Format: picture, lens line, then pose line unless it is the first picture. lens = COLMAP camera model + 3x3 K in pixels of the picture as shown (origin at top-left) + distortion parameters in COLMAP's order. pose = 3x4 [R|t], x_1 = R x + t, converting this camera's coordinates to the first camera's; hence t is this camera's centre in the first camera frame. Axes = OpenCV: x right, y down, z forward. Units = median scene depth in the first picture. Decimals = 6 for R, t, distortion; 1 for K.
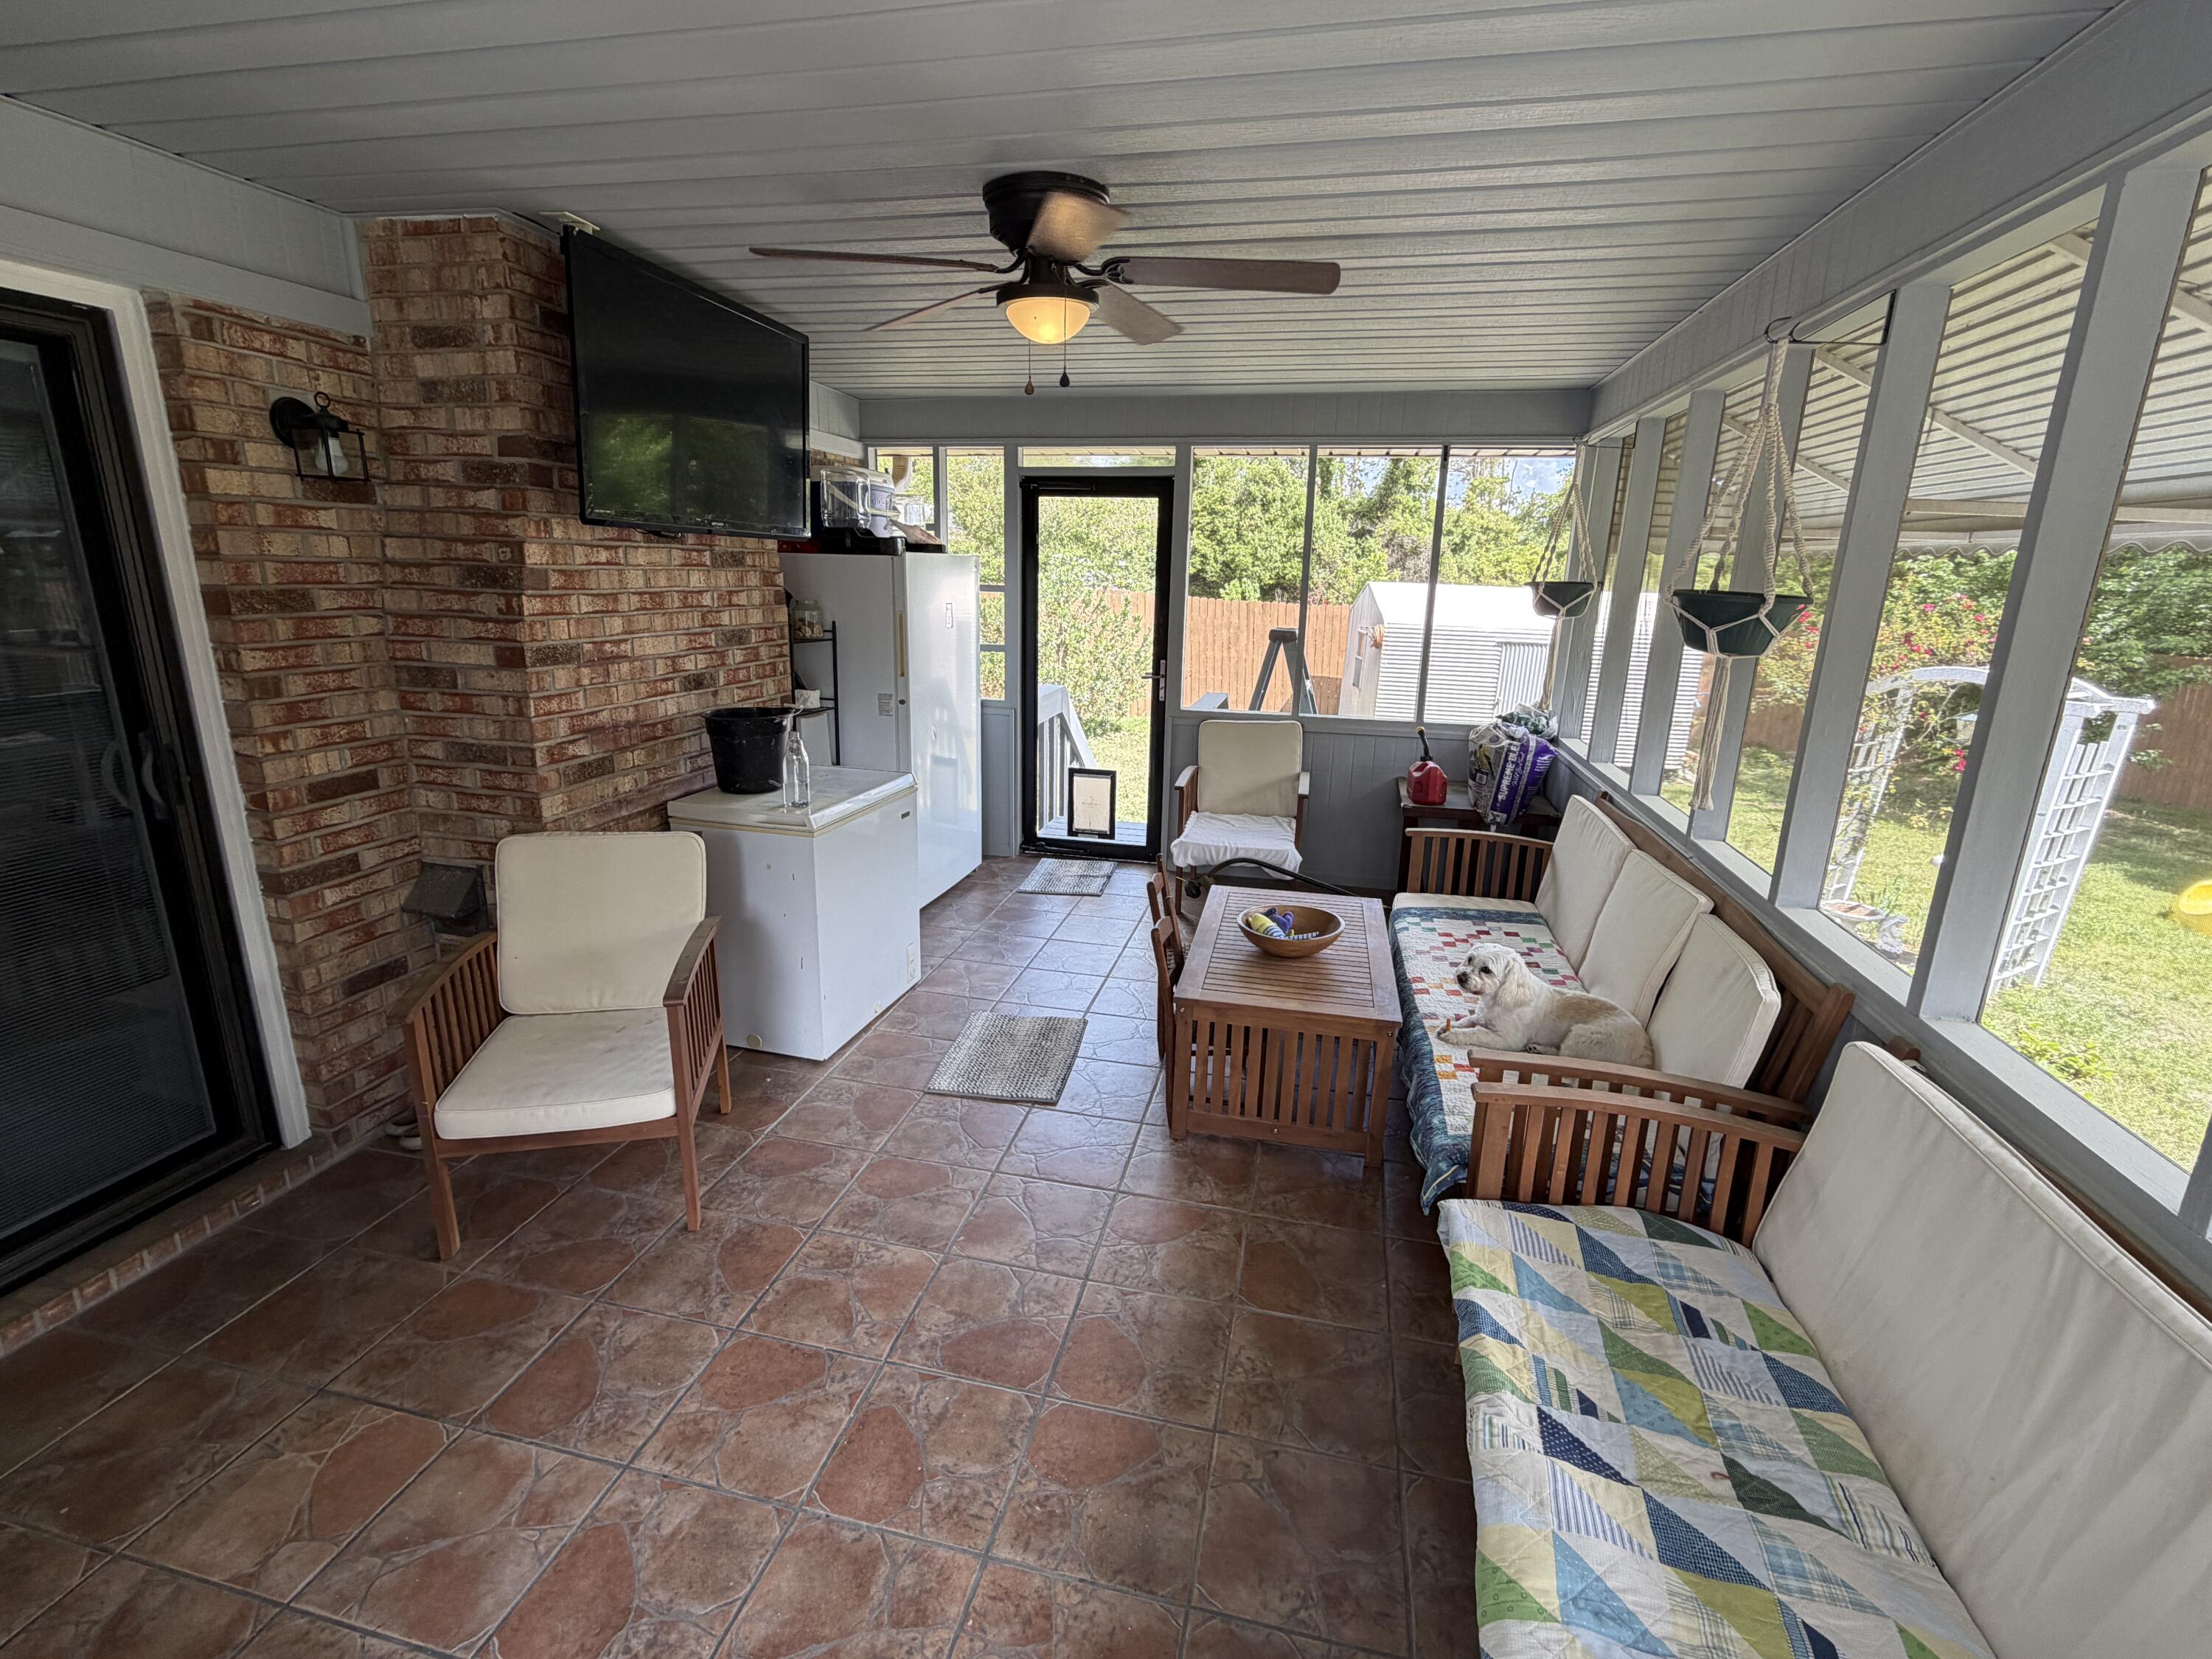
lens RADIAL K [[994.6, 0, 1107.2], [0, 994.6, 830.2], [0, 0, 1]] dist [-0.001522, -0.000189]
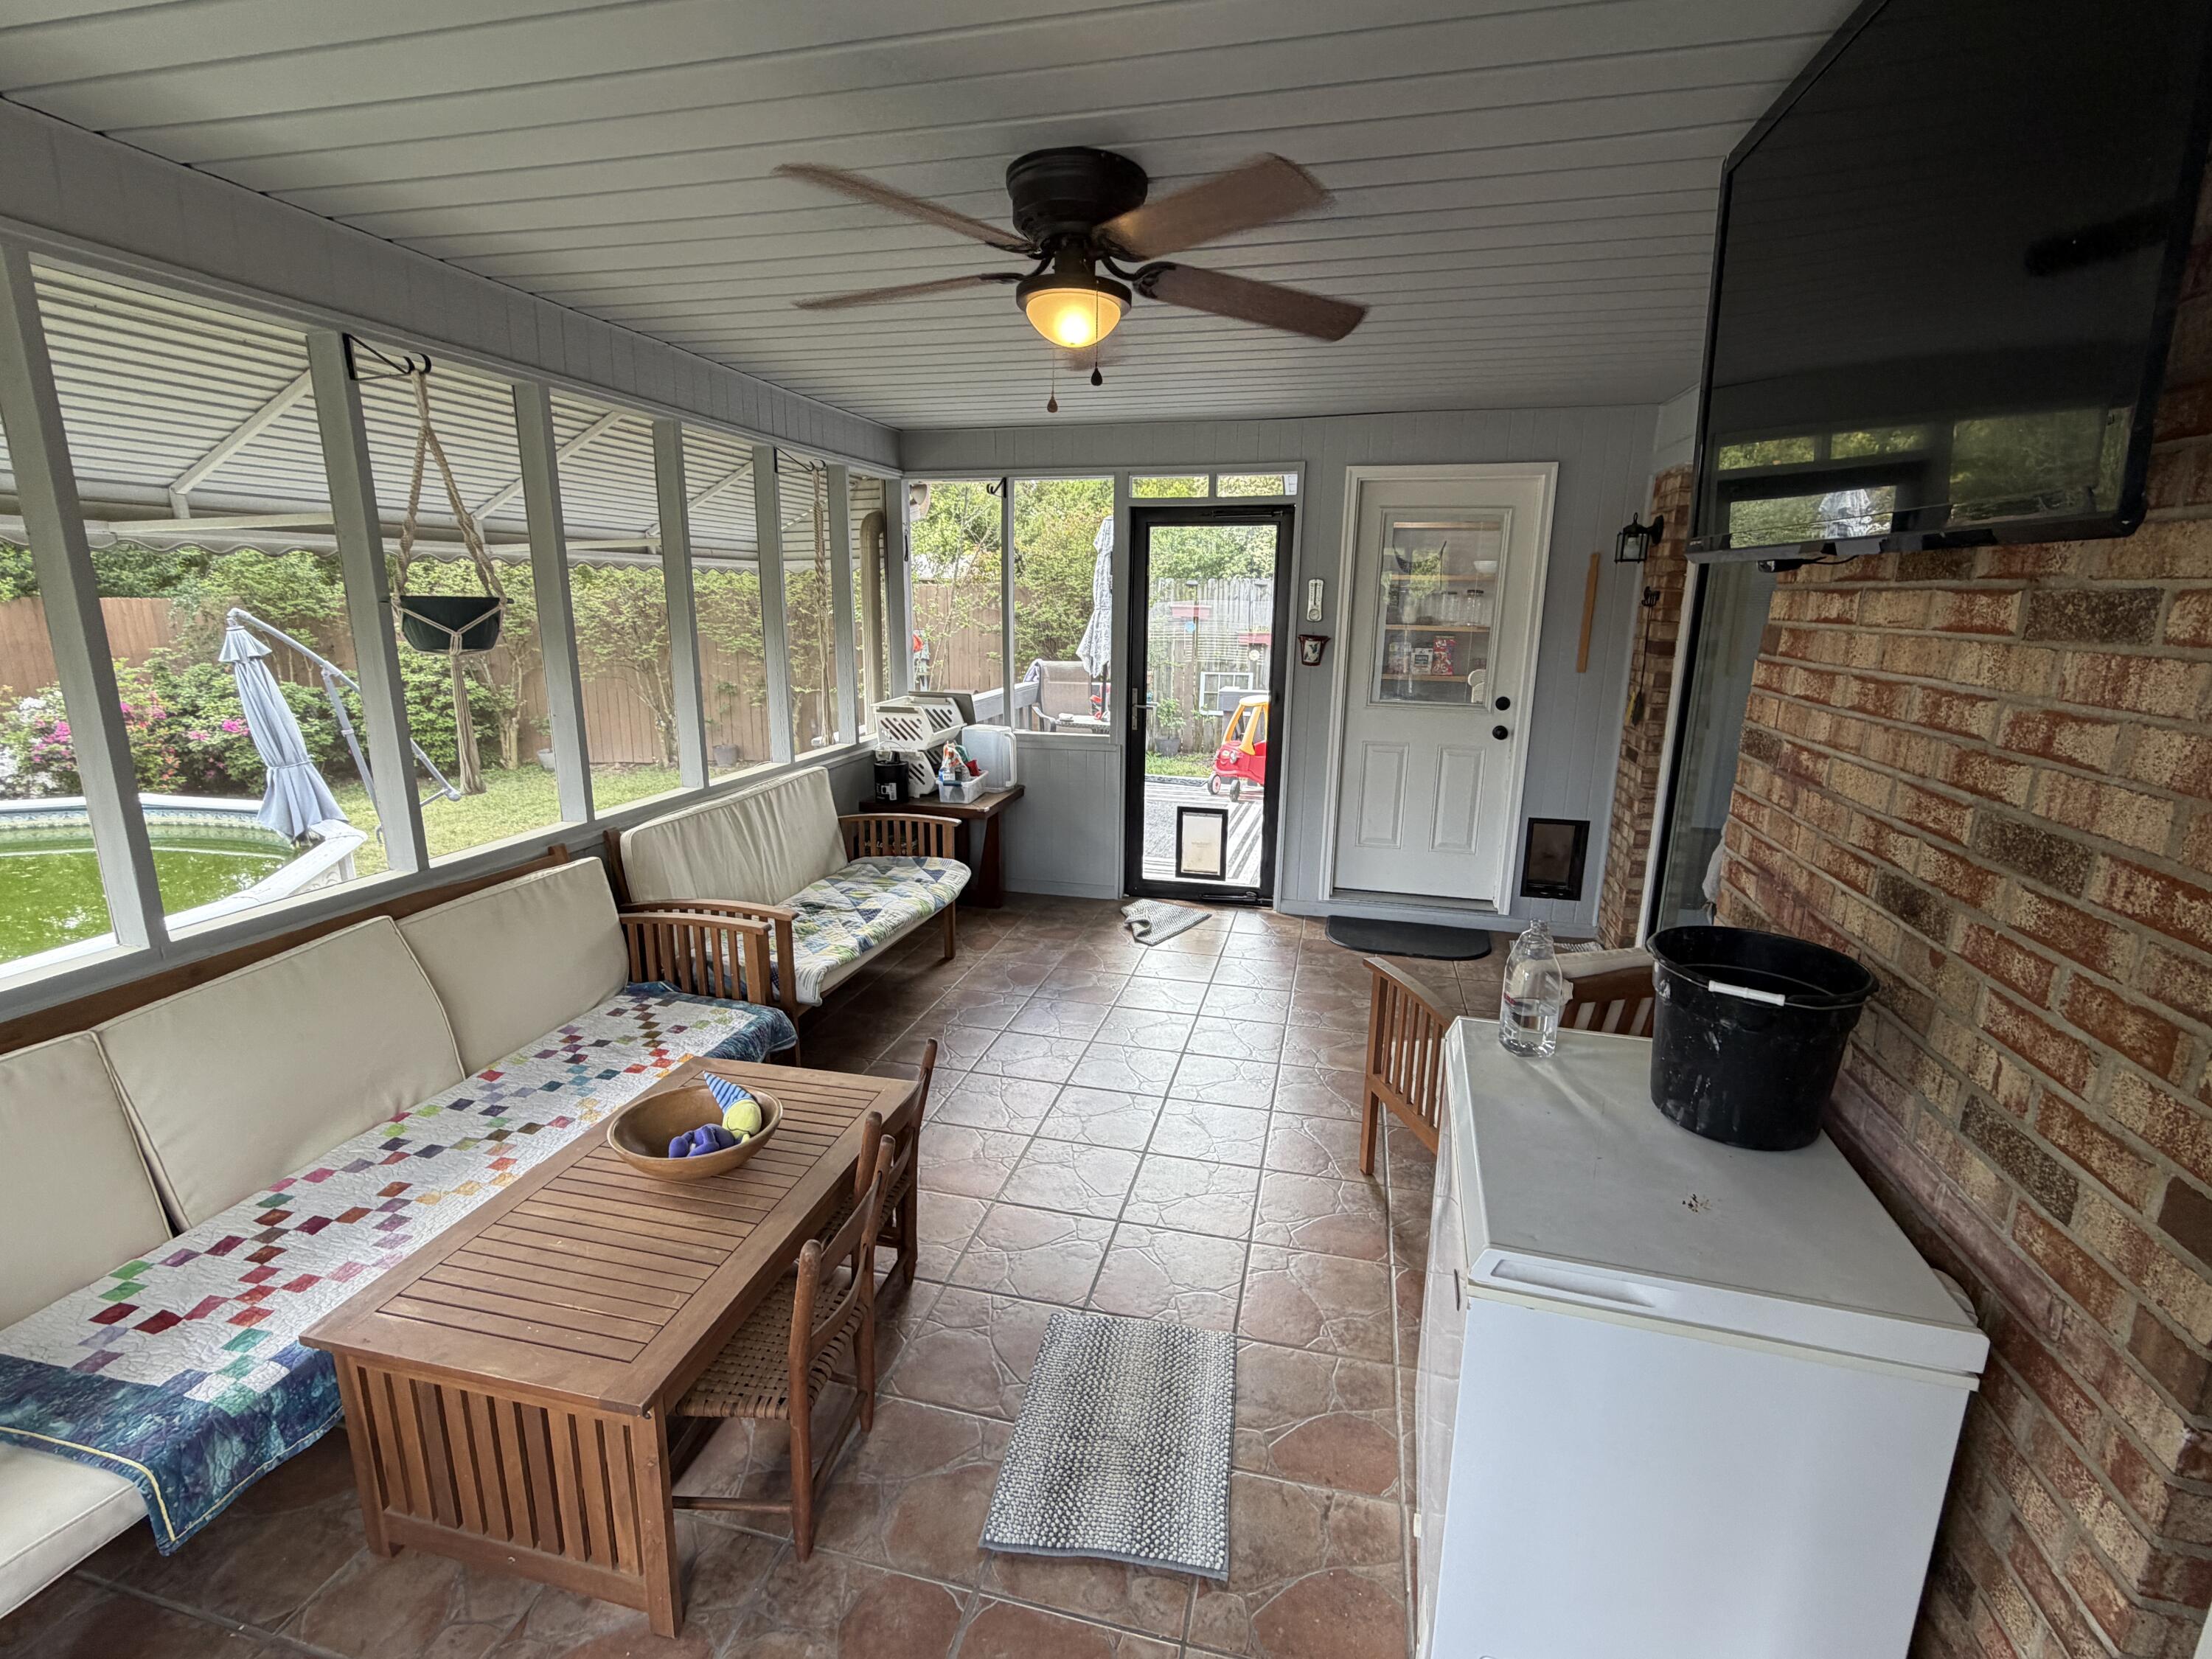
lens RADIAL K [[994.6, 0, 1106.7], [0, 994.6, 821.9], [0, 0, 1]] dist [-0.001522, -0.000189]
pose [[-0.999274, -0.037389, 0.007256, -0.076759], [-0.029679, 0.883815, 0.466894, -0.365109], [-0.023870, 0.466340, -0.884283, 1.363429]]
